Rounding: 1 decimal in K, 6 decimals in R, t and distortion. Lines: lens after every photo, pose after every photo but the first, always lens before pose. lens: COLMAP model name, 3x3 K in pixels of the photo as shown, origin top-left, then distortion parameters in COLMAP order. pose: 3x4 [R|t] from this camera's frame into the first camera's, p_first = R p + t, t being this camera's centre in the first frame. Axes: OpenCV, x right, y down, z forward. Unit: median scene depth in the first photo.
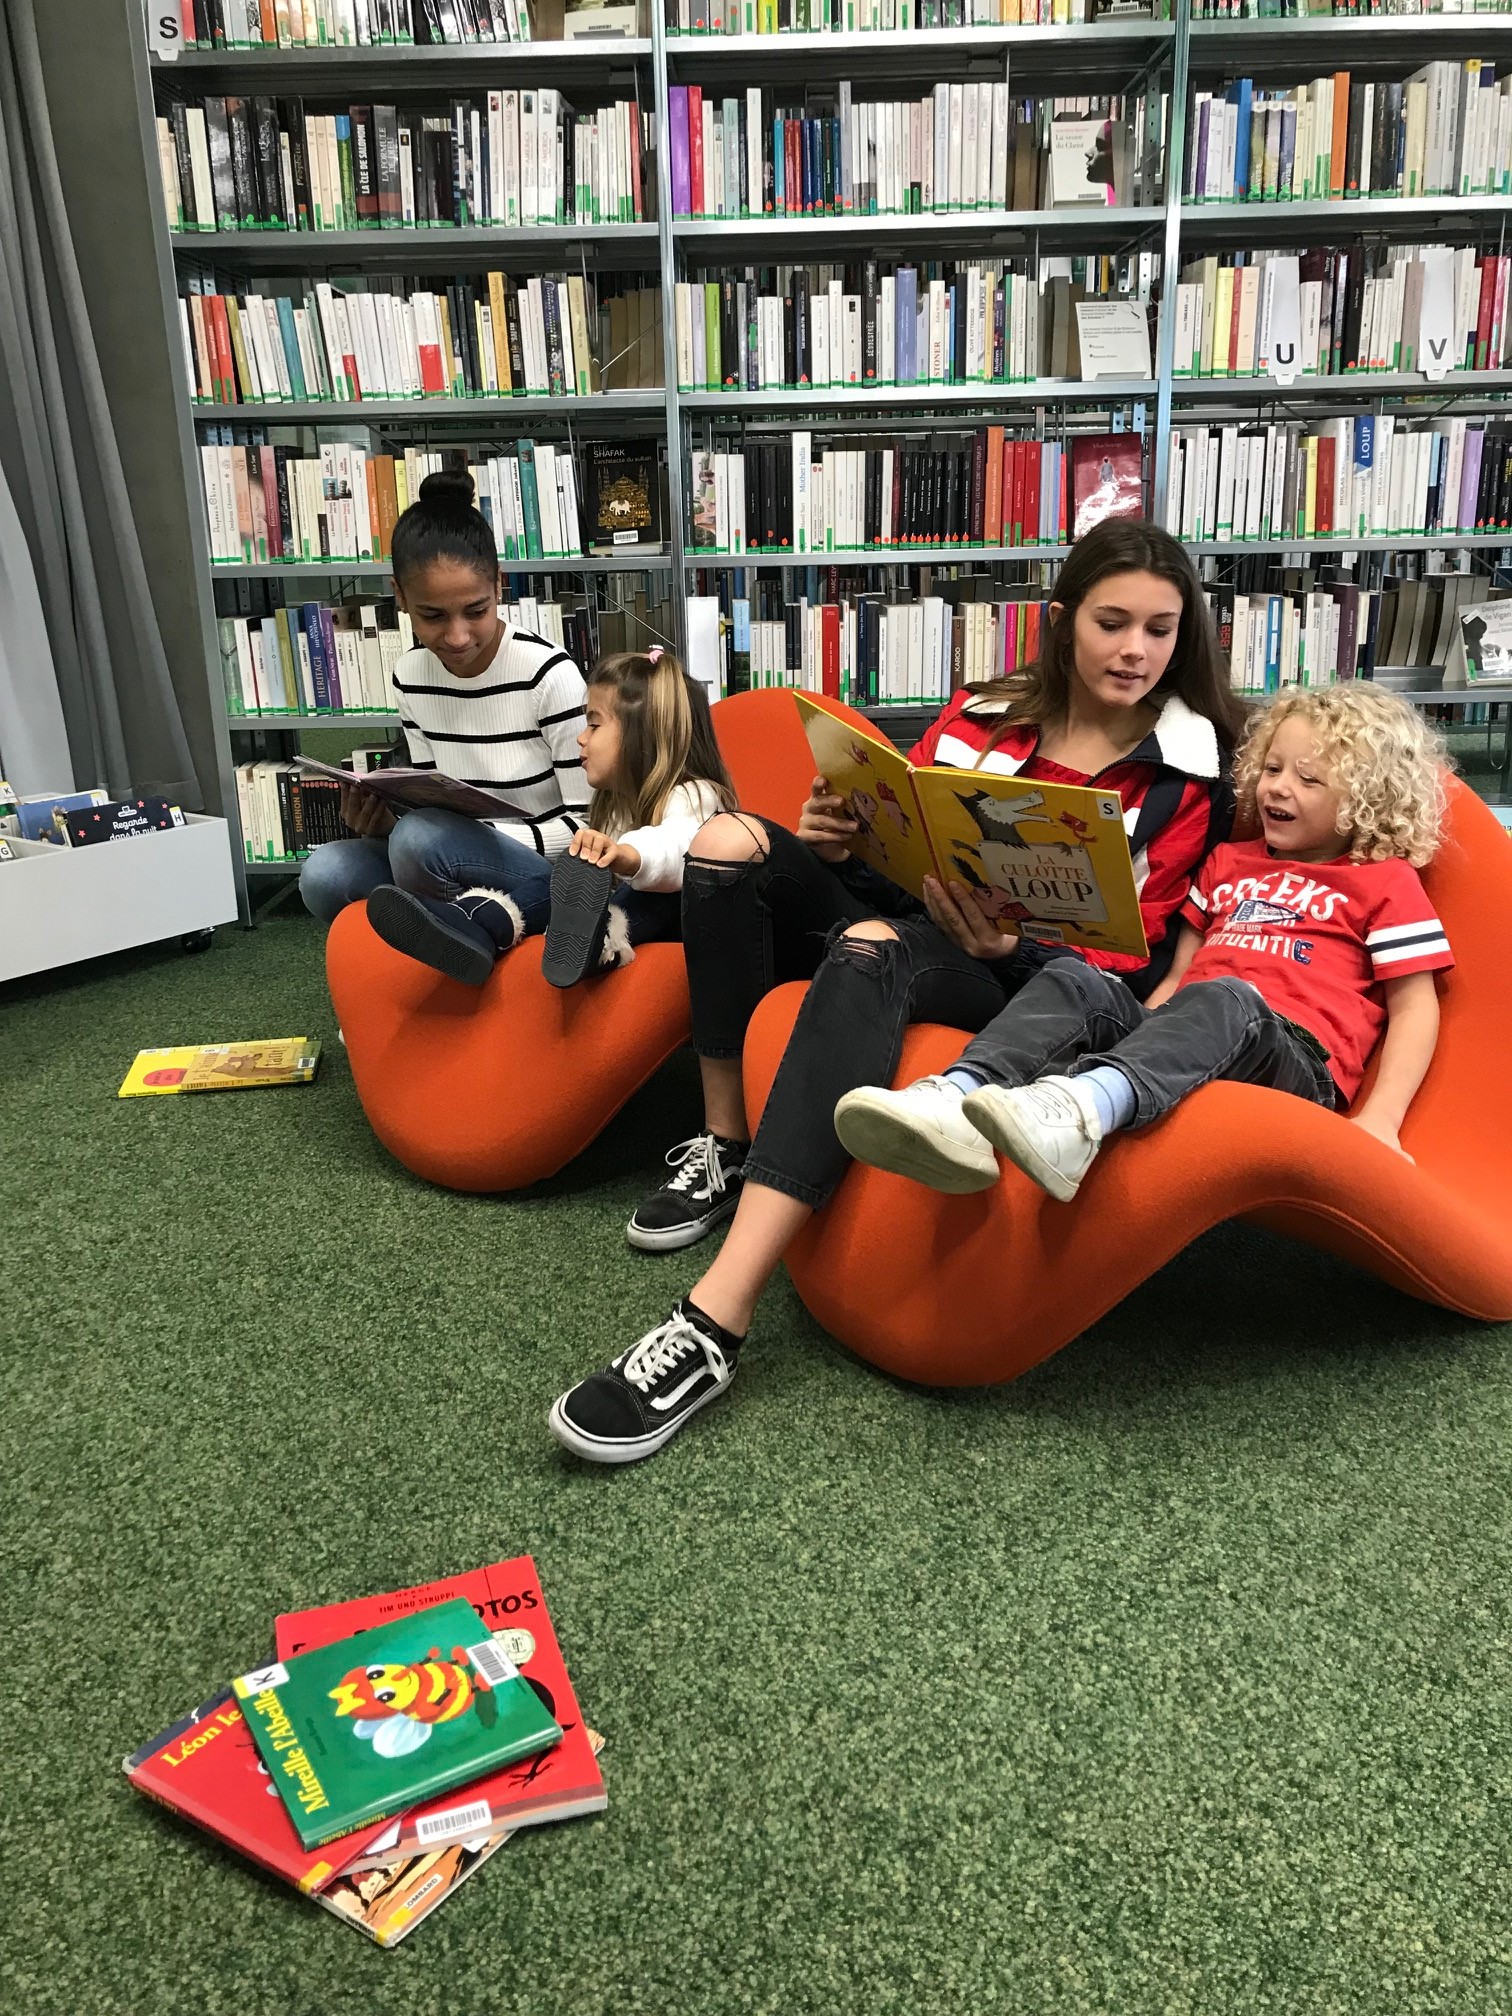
lens RADIAL K [[1641.3, 0, 757.0], [0, 1641.3, 1004.7], [0, 0, 1]] dist [0.001732, 0.015130]
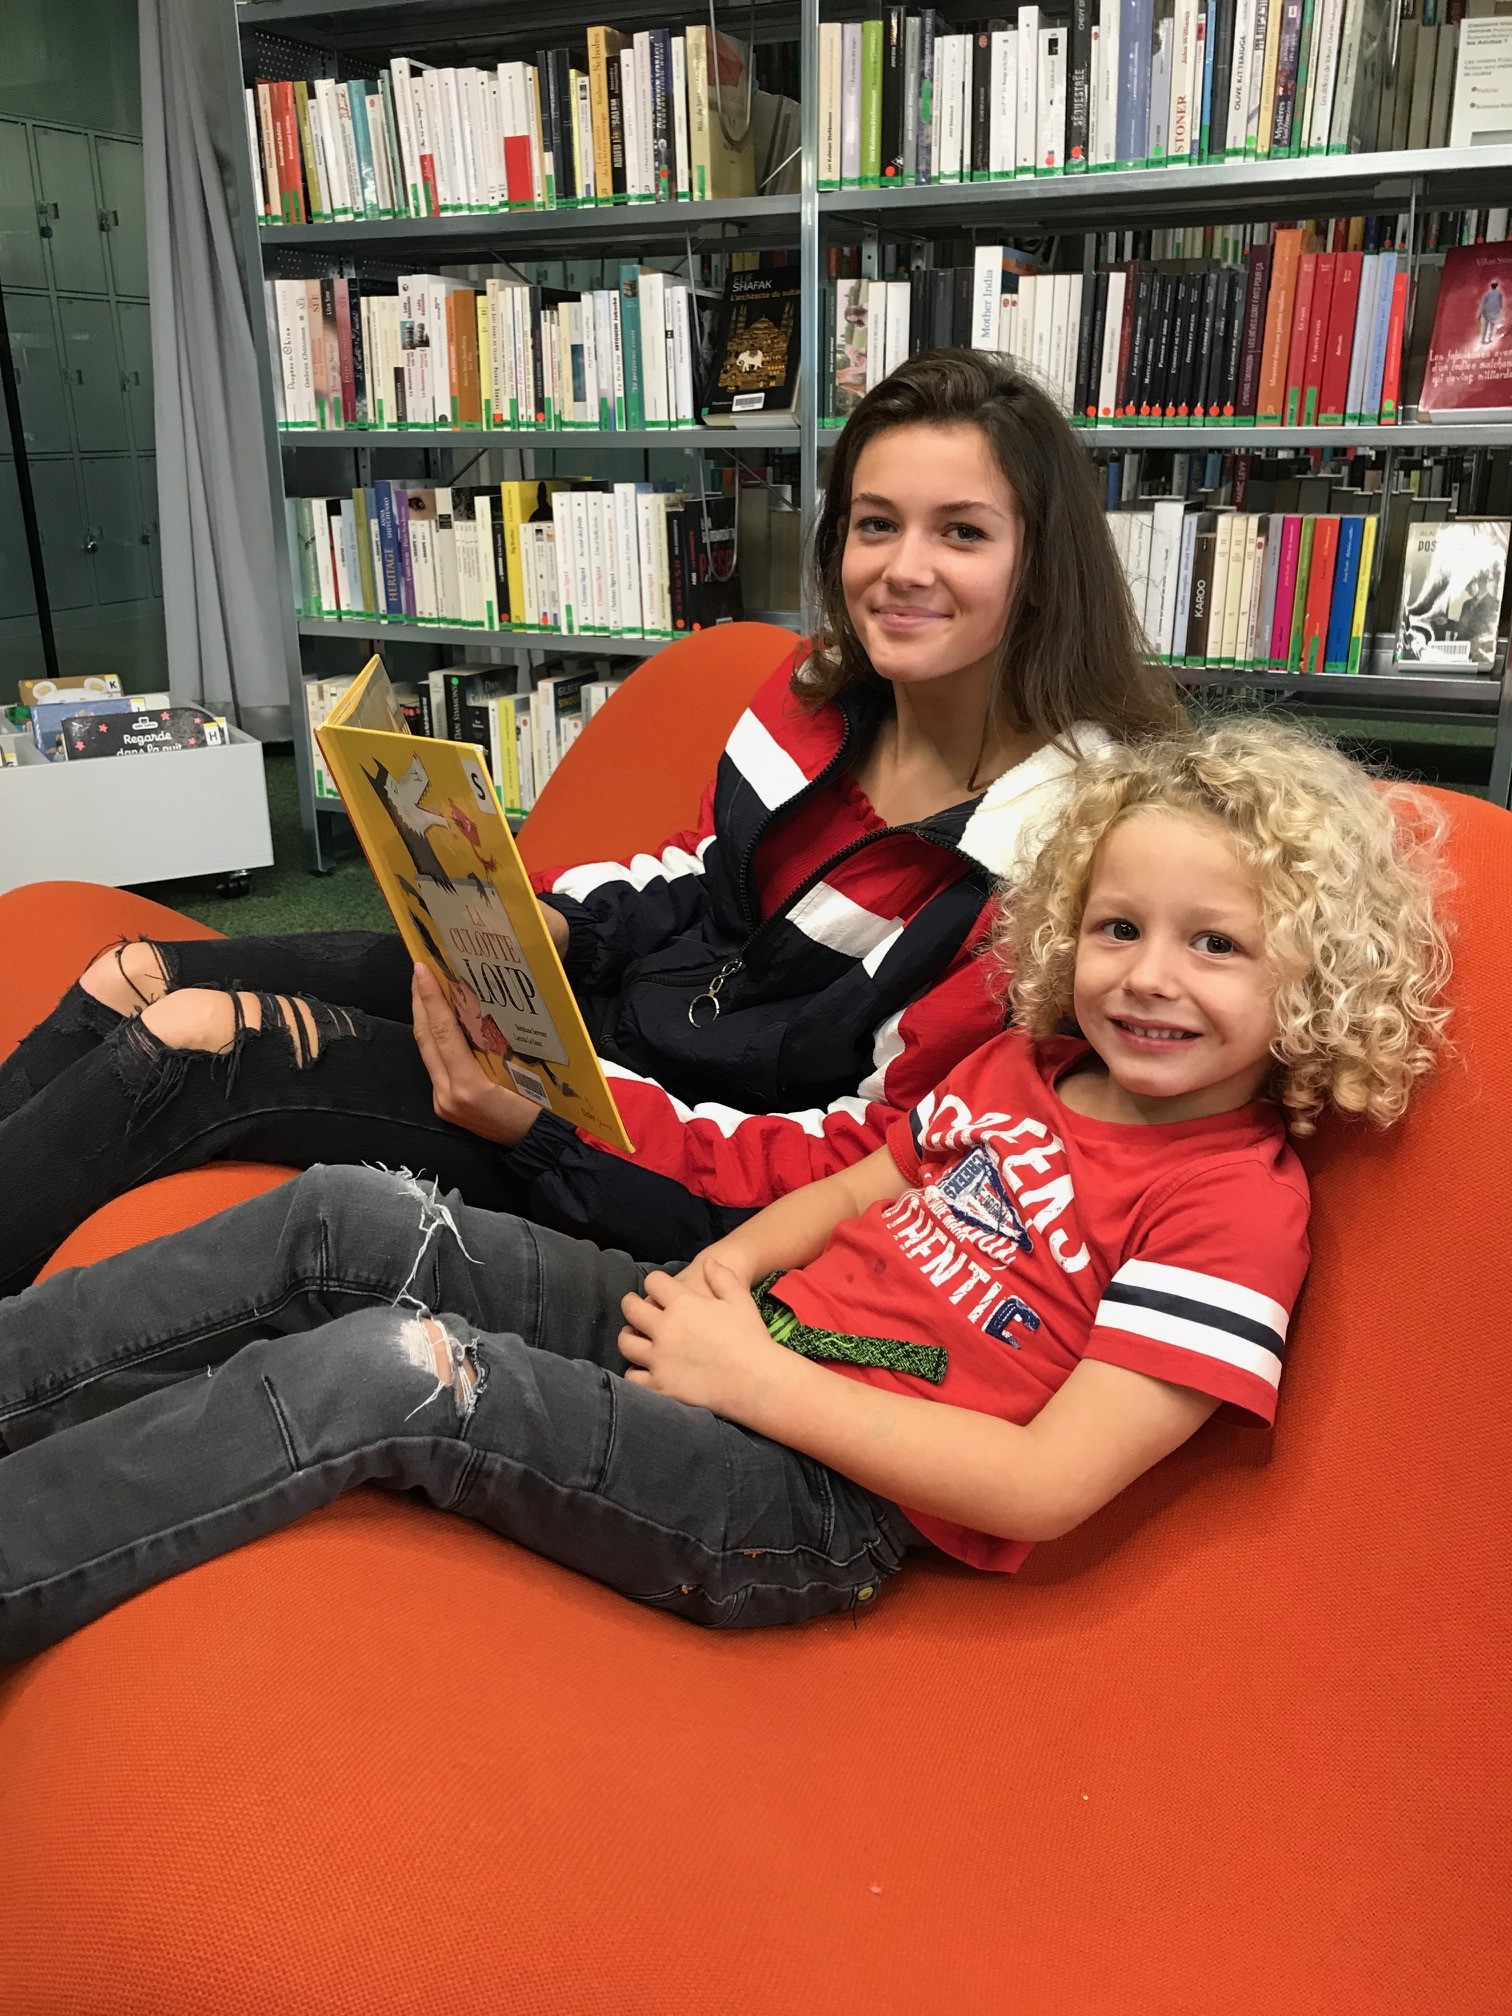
lens RADIAL K [[1641.3, 0, 757.9], [0, 1641.3, 1011.0], [0, 0, 1]] dist [0.001732, 0.015130]
pose [[0.923000, 0.146401, -0.355863, 0.223439], [-0.129718, 0.989046, 0.070444, -0.071153], [0.362278, -0.018858, 0.931879, 0.323559]]
